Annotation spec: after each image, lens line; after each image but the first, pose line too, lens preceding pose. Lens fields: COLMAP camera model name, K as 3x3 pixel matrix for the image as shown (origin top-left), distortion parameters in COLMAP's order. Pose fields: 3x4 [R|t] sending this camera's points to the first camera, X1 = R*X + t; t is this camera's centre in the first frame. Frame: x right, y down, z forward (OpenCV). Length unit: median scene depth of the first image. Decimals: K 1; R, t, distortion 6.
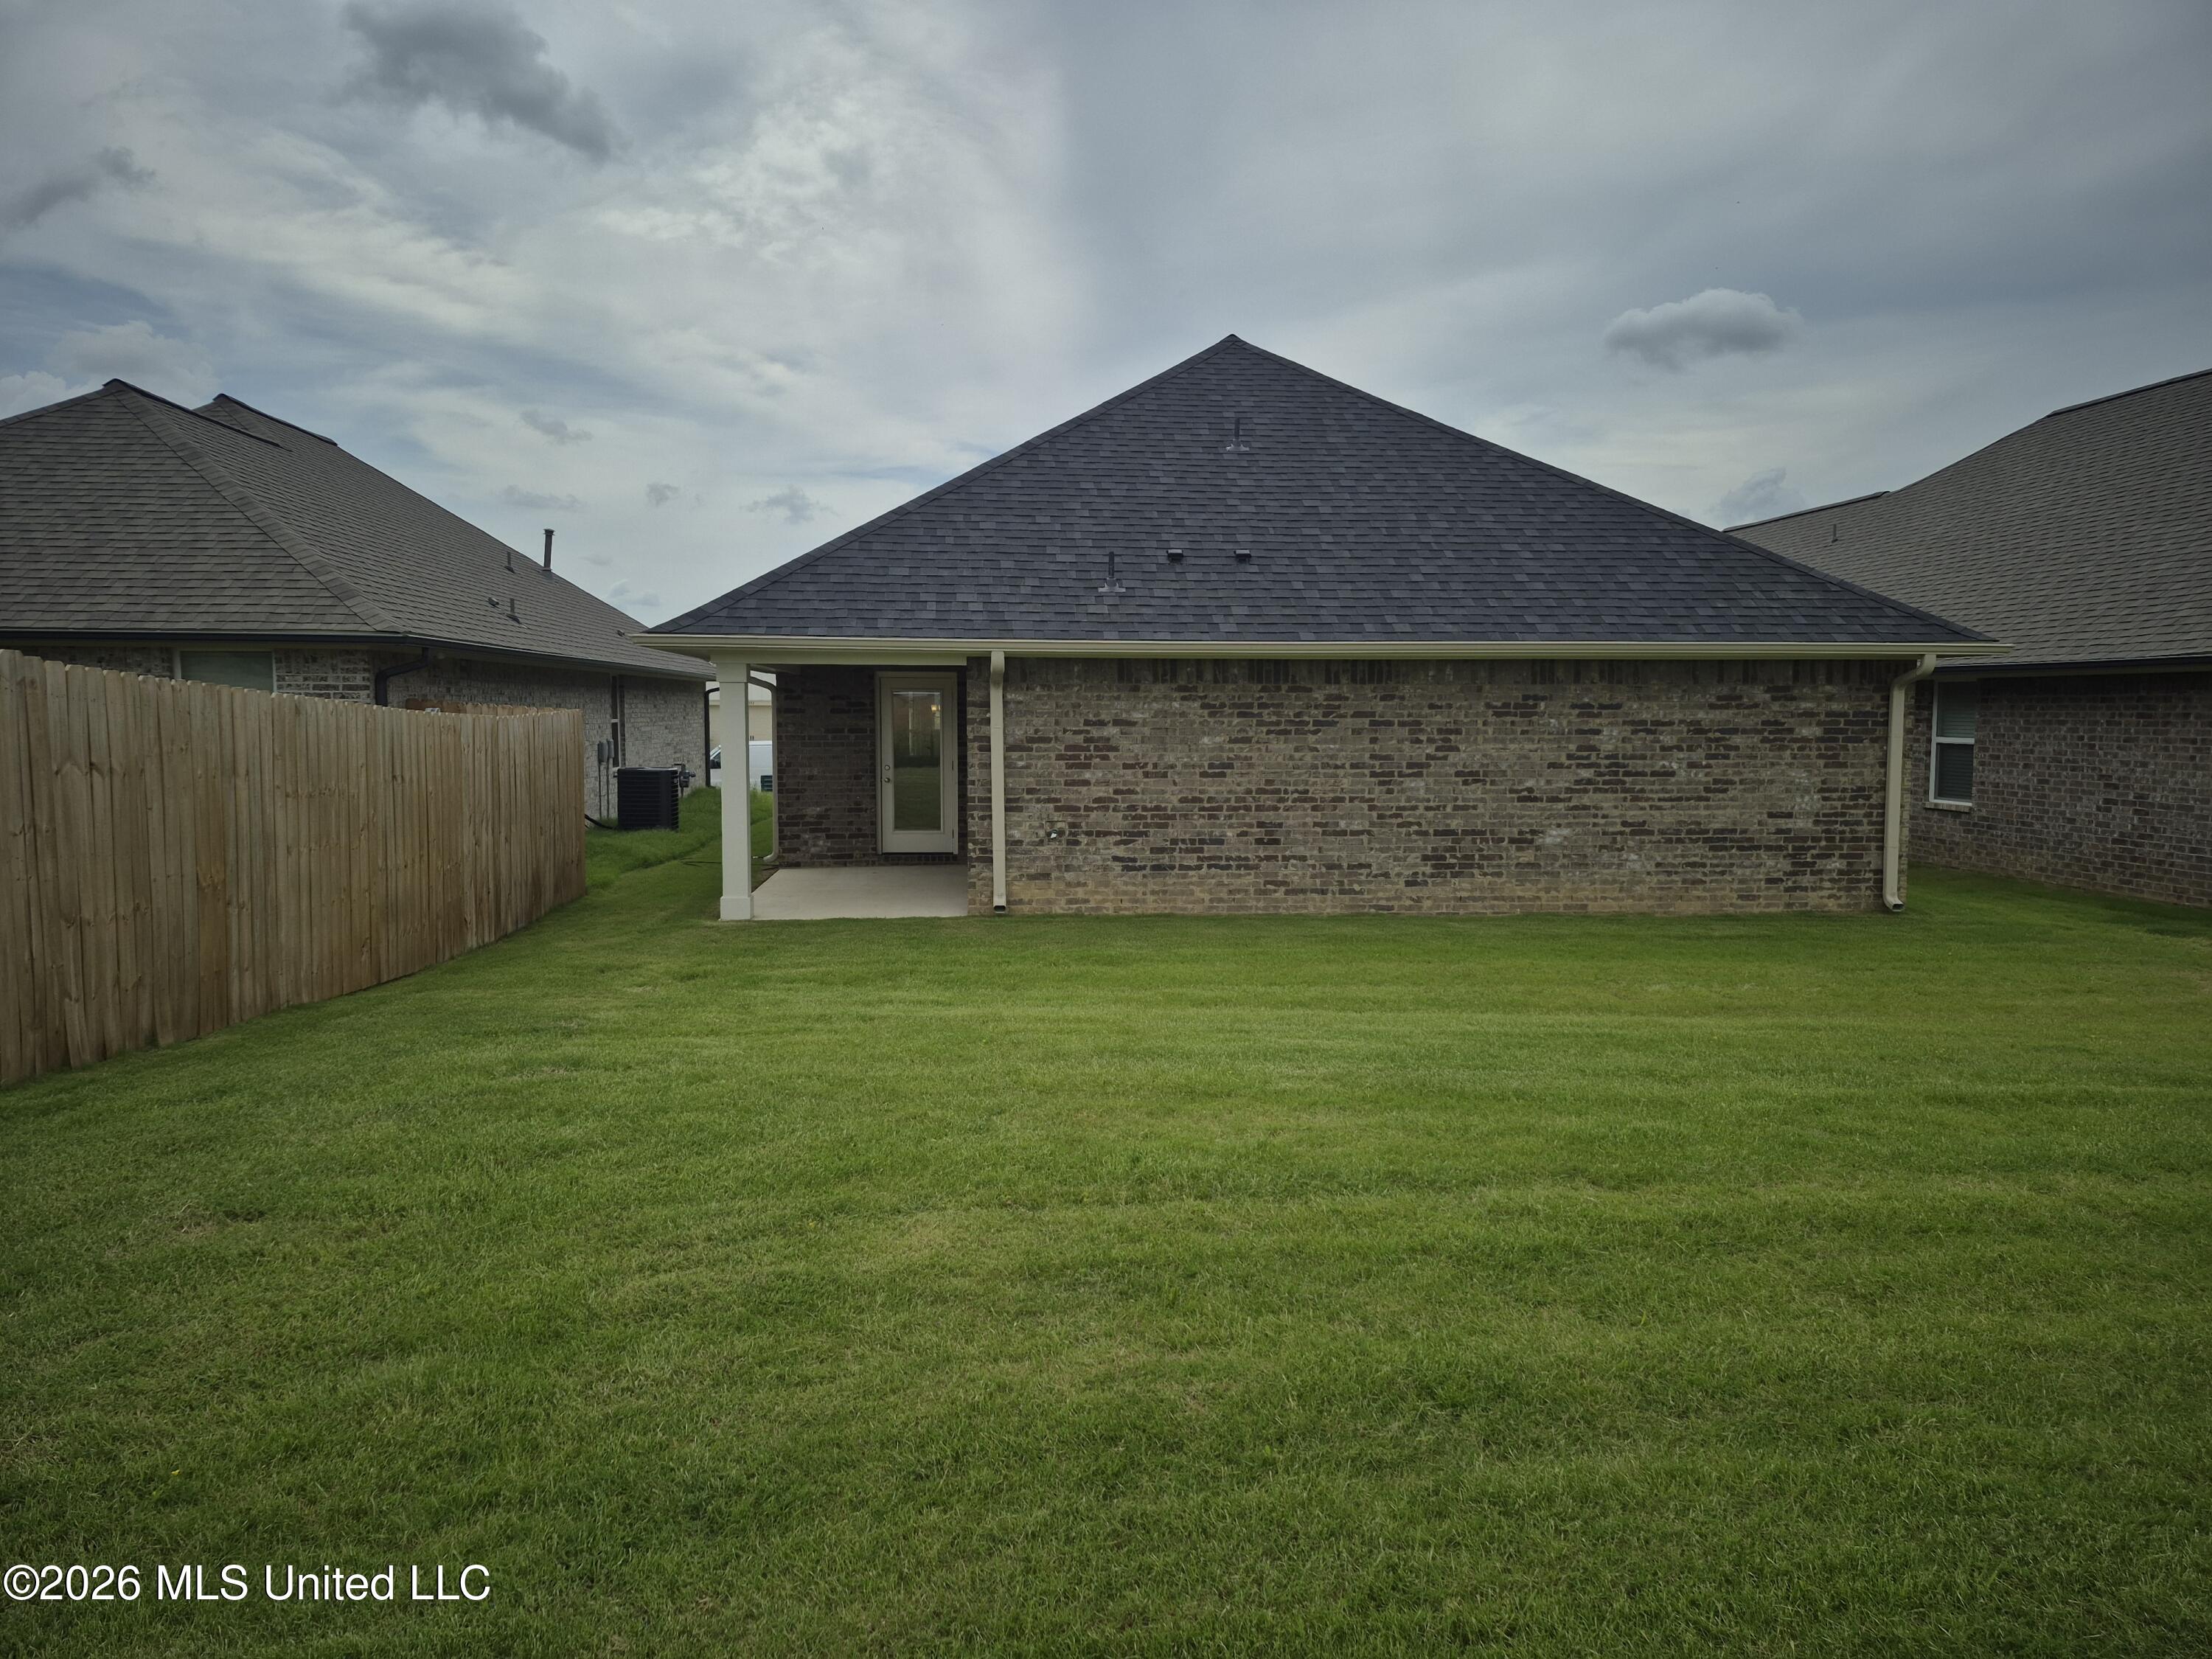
lens RADIAL K [[1498.5, 0, 1107.3], [0, 1498.5, 831.9], [0, 0, 1]] dist [0.038026, -0.013090]
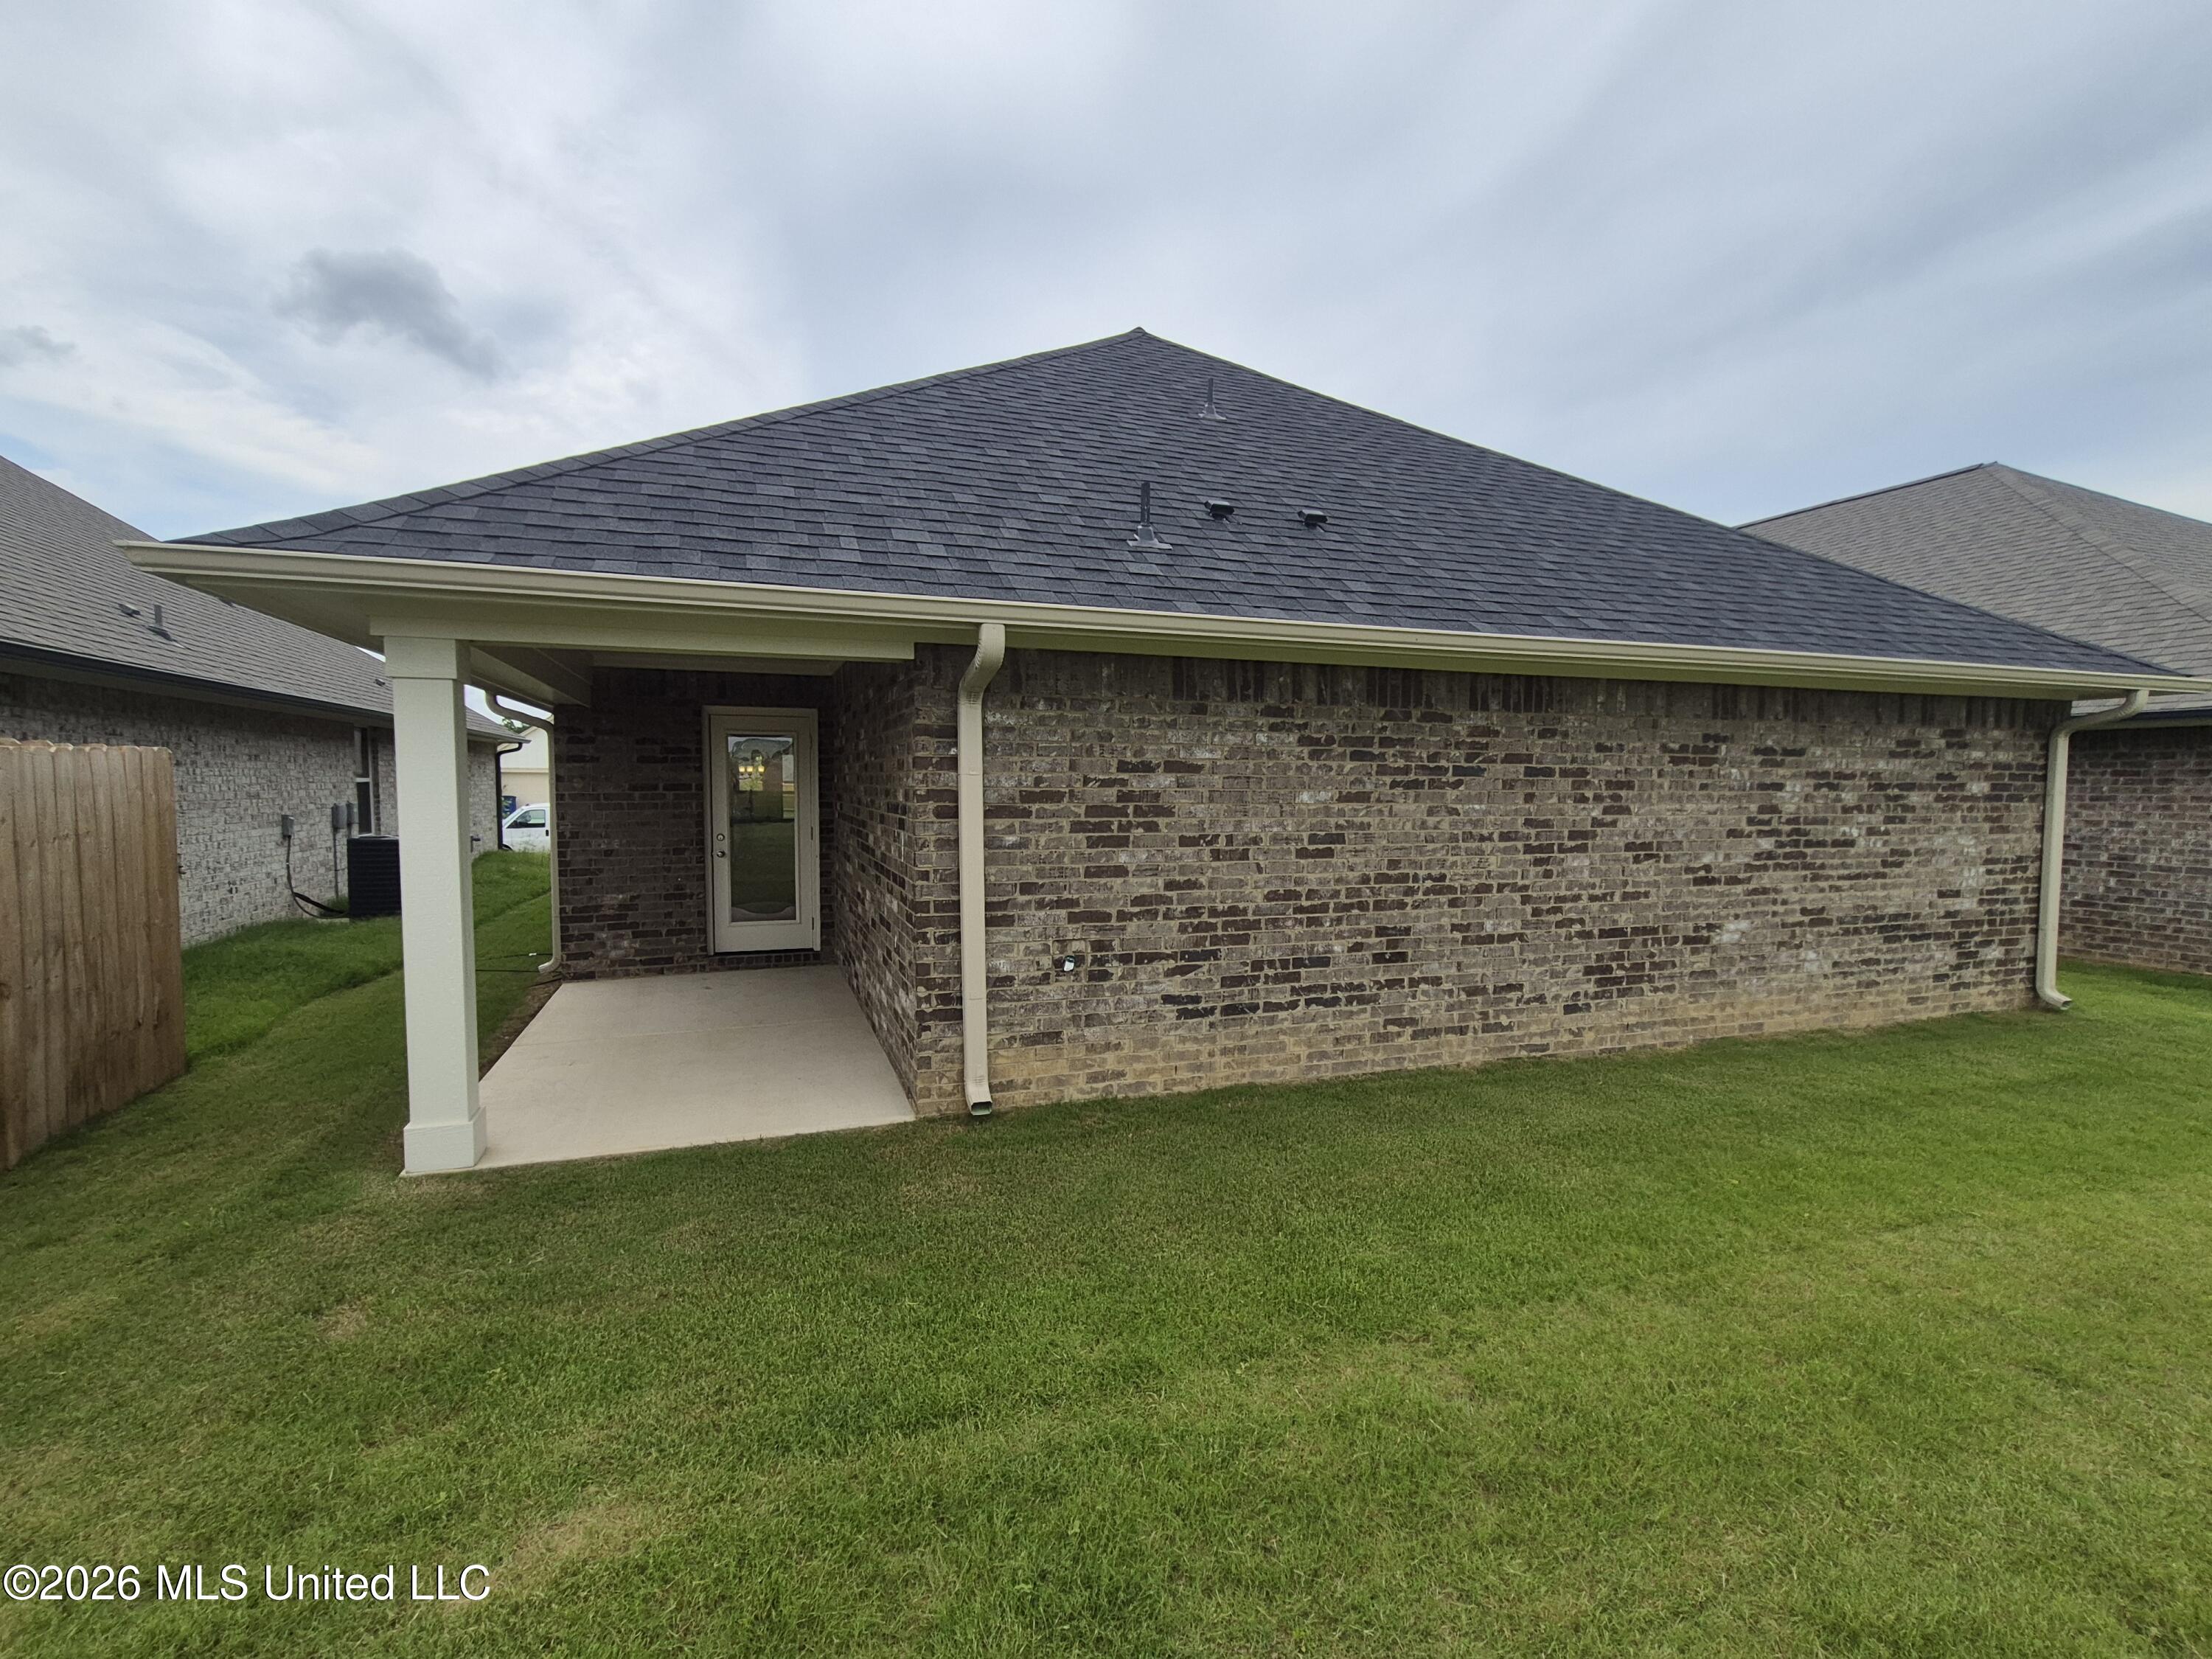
lens RADIAL K [[1028.5, 0, 1099.8], [0, 1028.5, 847.0], [0, 0, 1]] dist [-0.003876, 0.002054]
pose [[0.970159, -0.012033, 0.242169, -0.114941], [0.016568, 0.999723, -0.016699, -0.034693], [-0.241901, 0.020213, 0.970090, 0.602693]]
